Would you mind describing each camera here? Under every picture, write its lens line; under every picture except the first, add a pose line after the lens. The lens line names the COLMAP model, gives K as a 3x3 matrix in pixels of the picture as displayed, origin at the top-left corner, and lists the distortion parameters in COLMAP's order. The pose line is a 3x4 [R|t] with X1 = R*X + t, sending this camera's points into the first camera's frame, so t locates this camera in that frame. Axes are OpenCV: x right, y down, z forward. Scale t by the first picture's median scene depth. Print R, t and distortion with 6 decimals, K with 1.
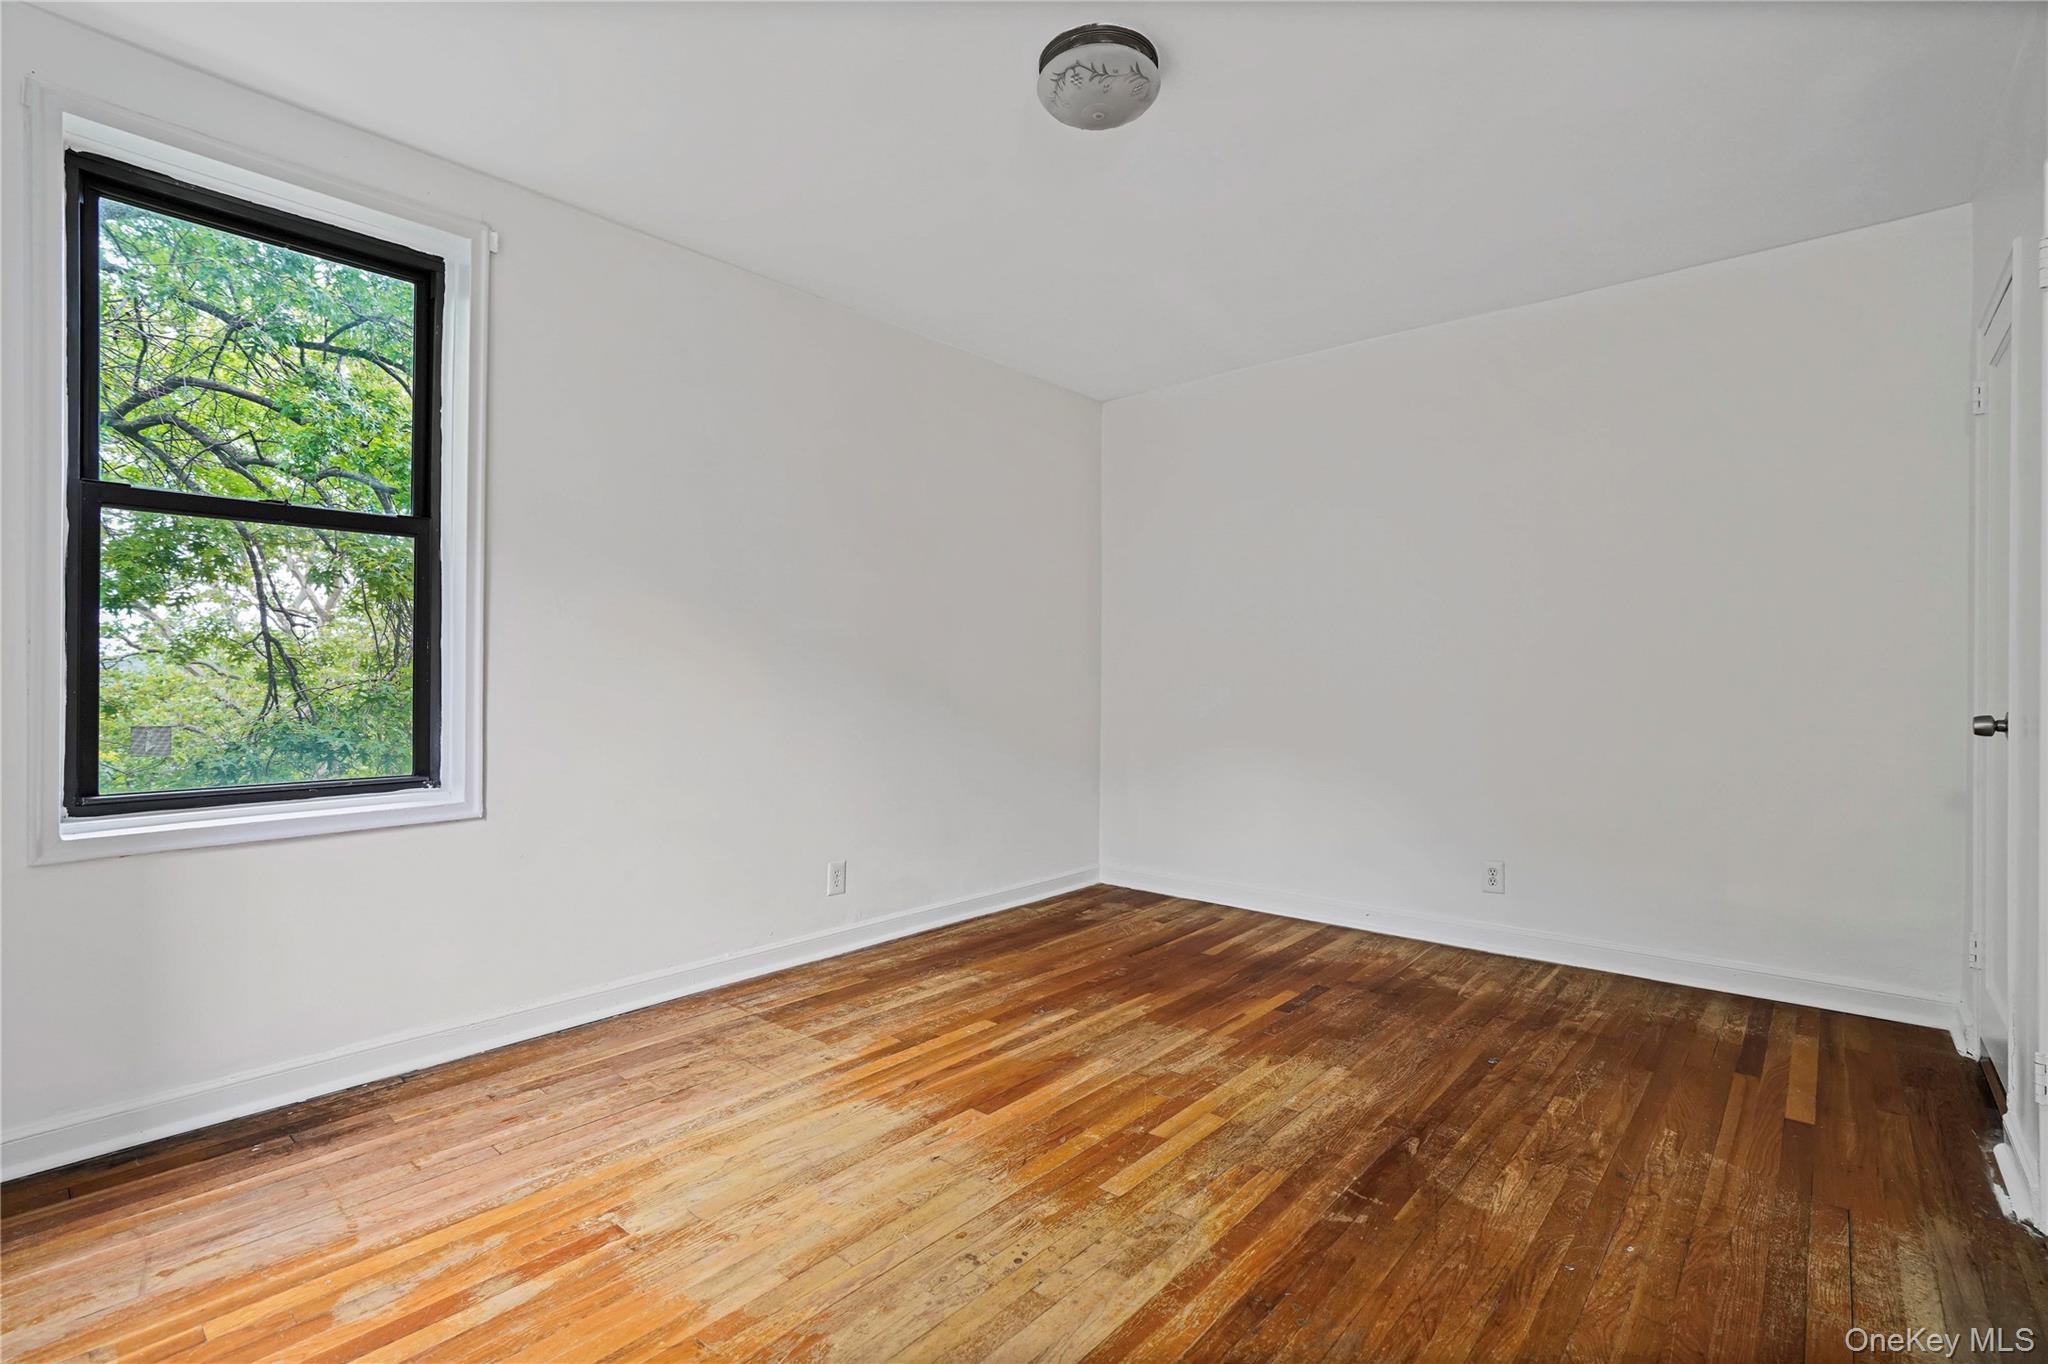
lens RADIAL K [[942.4, 0, 1037.3], [0, 942.4, 692.7], [0, 0, 1]] dist [-0.055312, 0.026909]
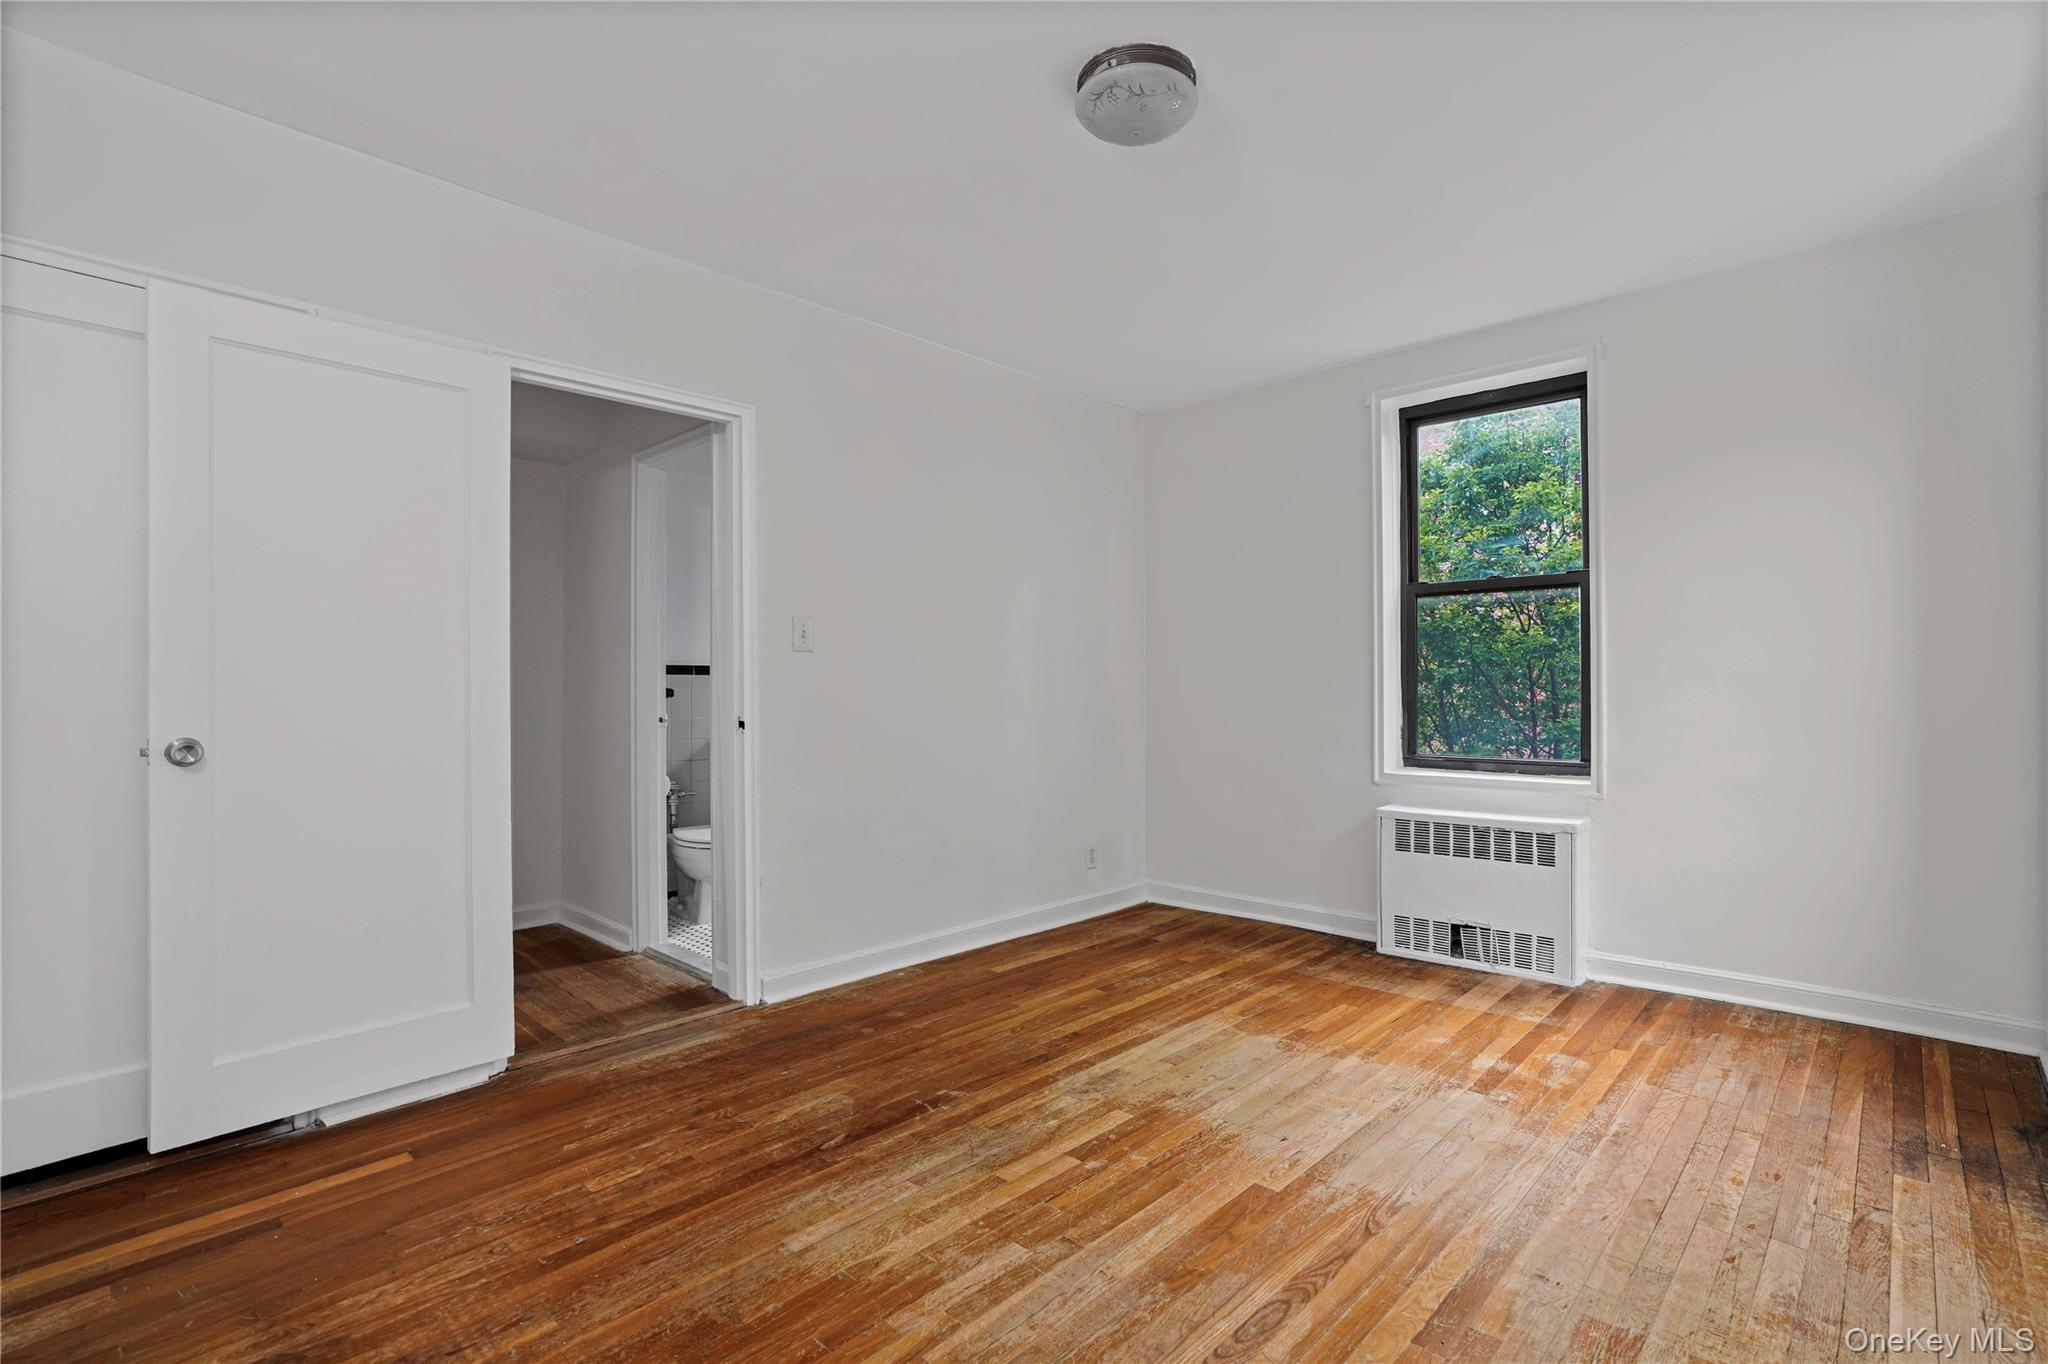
lens RADIAL K [[950.1, 0, 1069.0], [0, 950.1, 680.4], [0, 0, 1]] dist [-0.067147, 0.038516]
pose [[-0.999867, 0.005753, 0.015228, 0.102556], [0.005809, 0.999976, 0.003694, -0.033845], [-0.015206, 0.003782, -0.999877, 1.780171]]
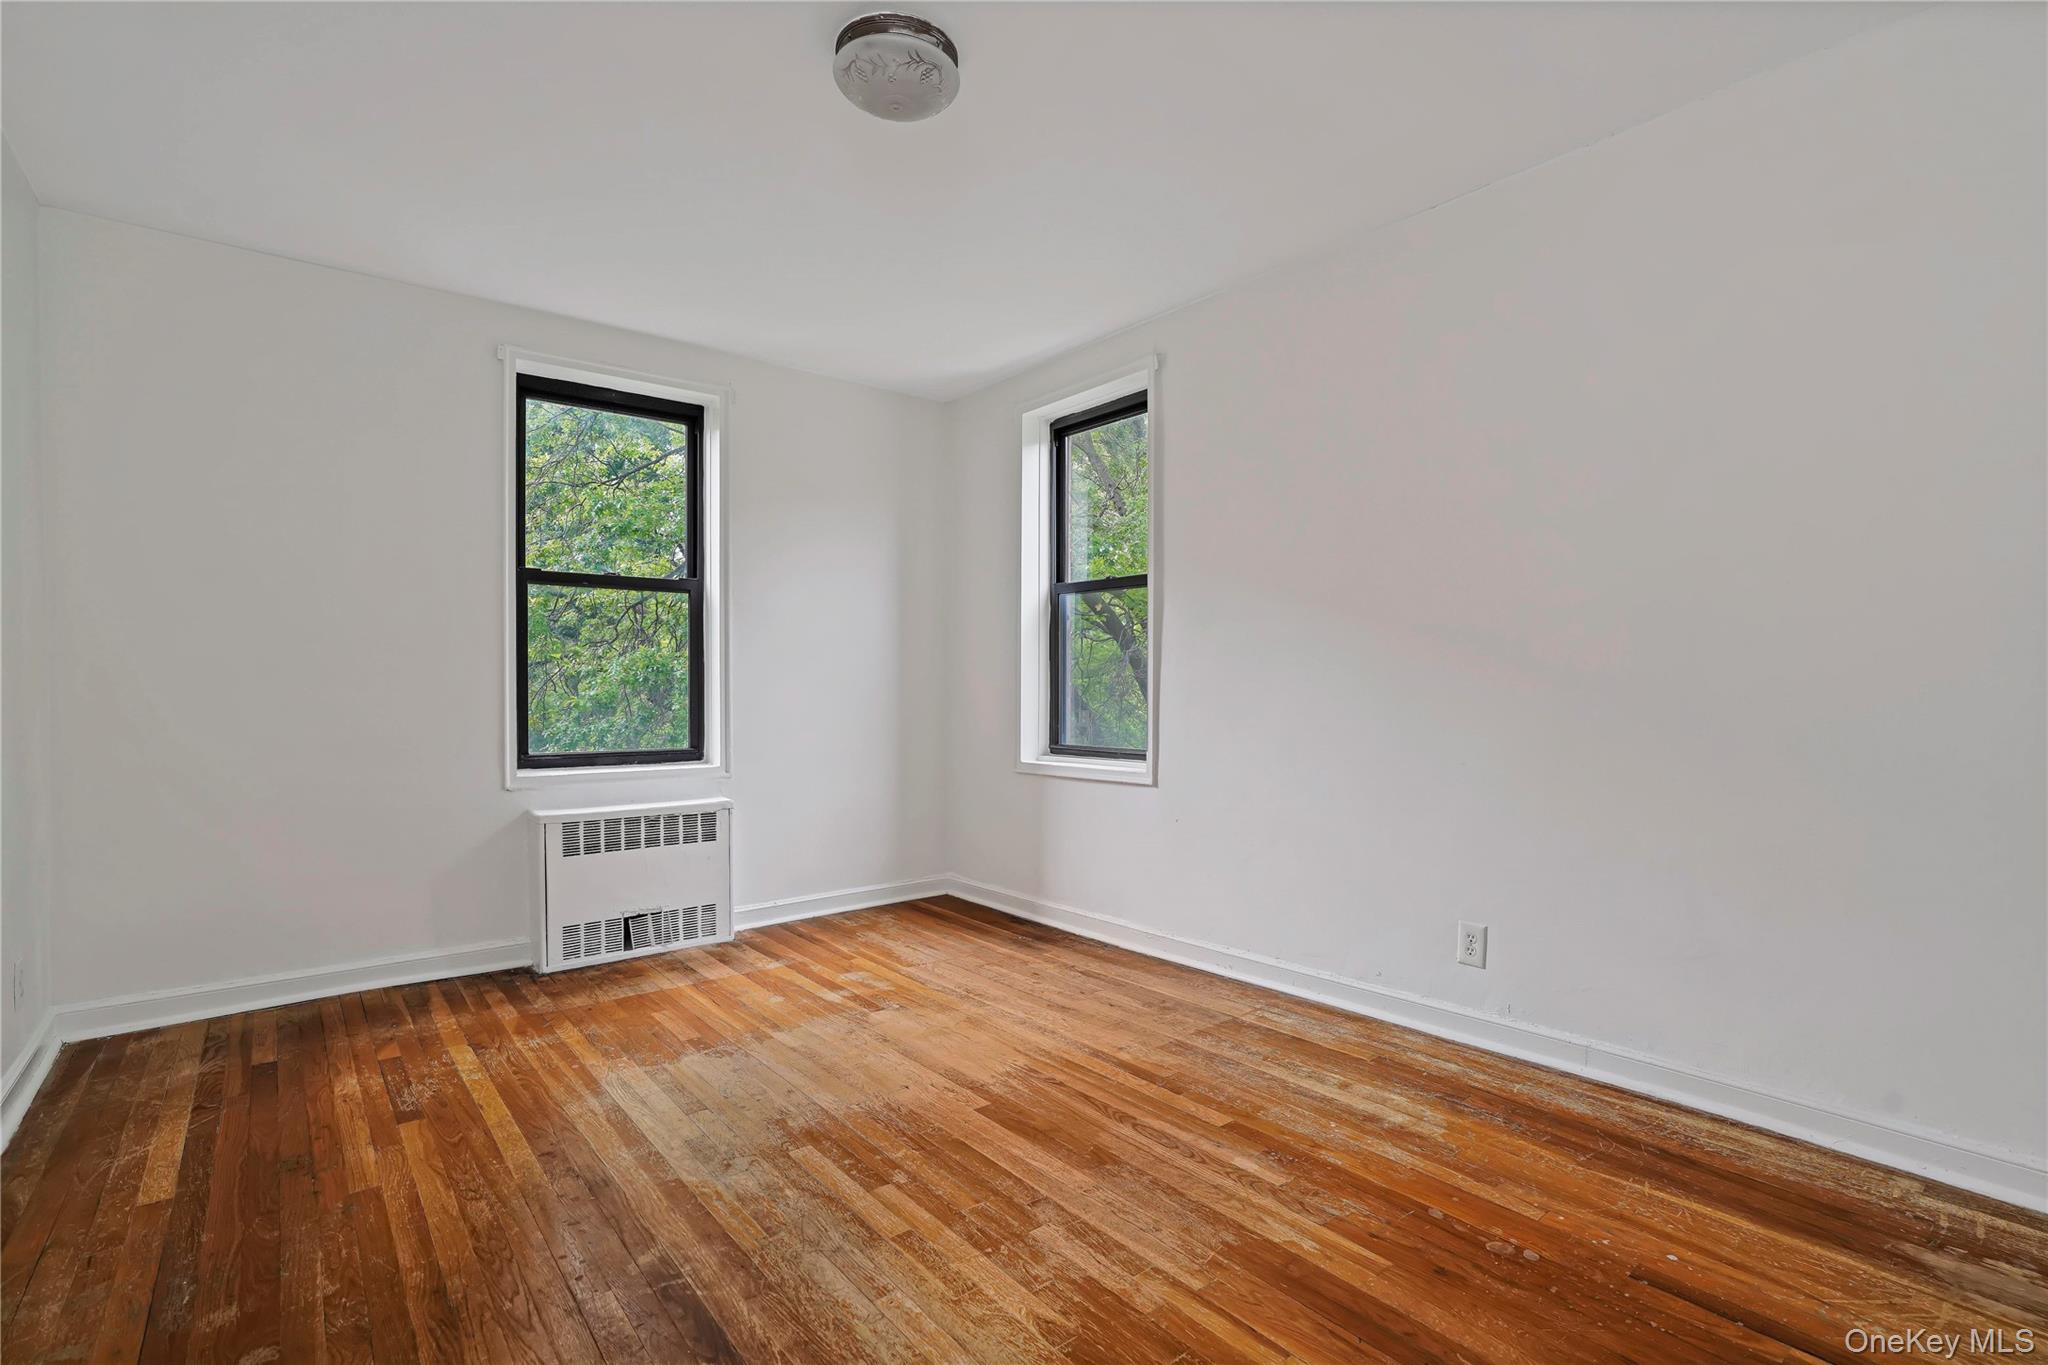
lens RADIAL K [[942.4, 0, 1037.3], [0, 942.4, 693.2], [0, 0, 1]] dist [-0.055312, 0.026909]
pose [[-0.158321, 0.009491, -0.987342, 0.894286], [-0.012641, 0.999852, 0.011639, -0.021482], [0.987307, 0.014324, -0.158178, 1.149857]]
